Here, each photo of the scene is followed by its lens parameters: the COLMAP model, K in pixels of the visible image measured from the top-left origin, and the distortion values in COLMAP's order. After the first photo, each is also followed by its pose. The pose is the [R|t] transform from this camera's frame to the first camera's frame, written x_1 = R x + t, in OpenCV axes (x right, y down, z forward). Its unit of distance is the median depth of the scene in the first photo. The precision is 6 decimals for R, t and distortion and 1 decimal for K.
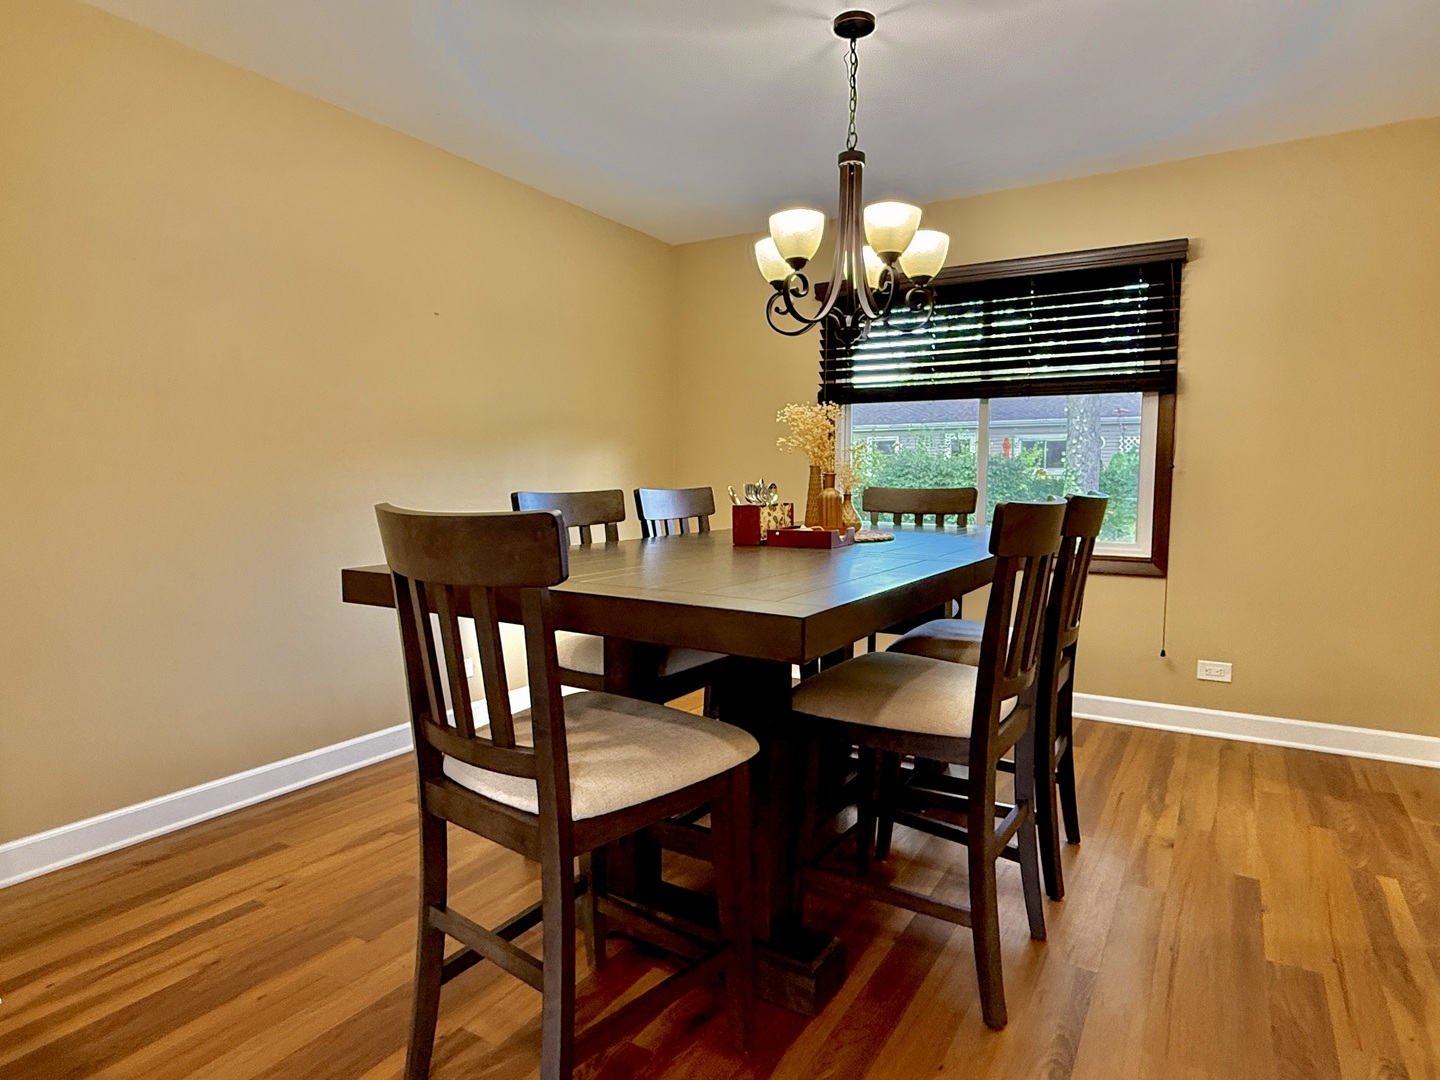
lens RADIAL K [[840.9, 0, 716.7], [0, 840.9, 543.5], [0, 0, 1]] dist [-0.004741, -0.000246]
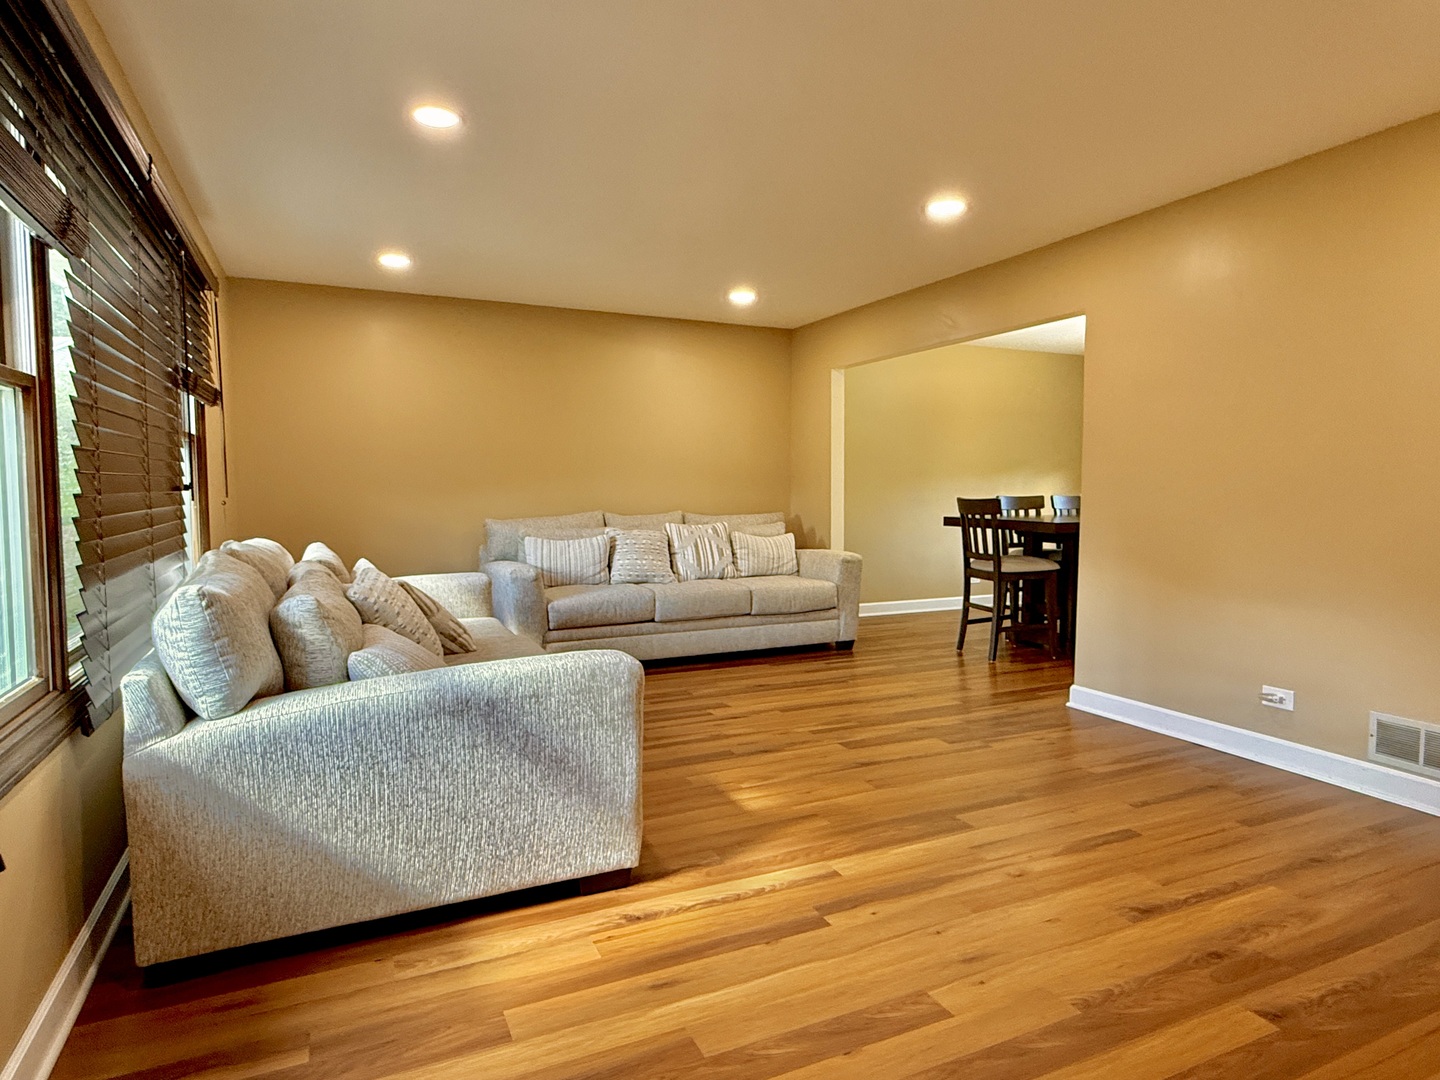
lens RADIAL K [[840.9, 0, 719.7], [0, 840.9, 541.9], [0, 0, 1]] dist [-0.004741, -0.000246]
pose [[0.824137, 0.037689, -0.565136, 0.890947], [-0.046420, 0.998921, -0.001076, 0.211984], [0.564486, 0.027120, 0.824997, -2.804912]]
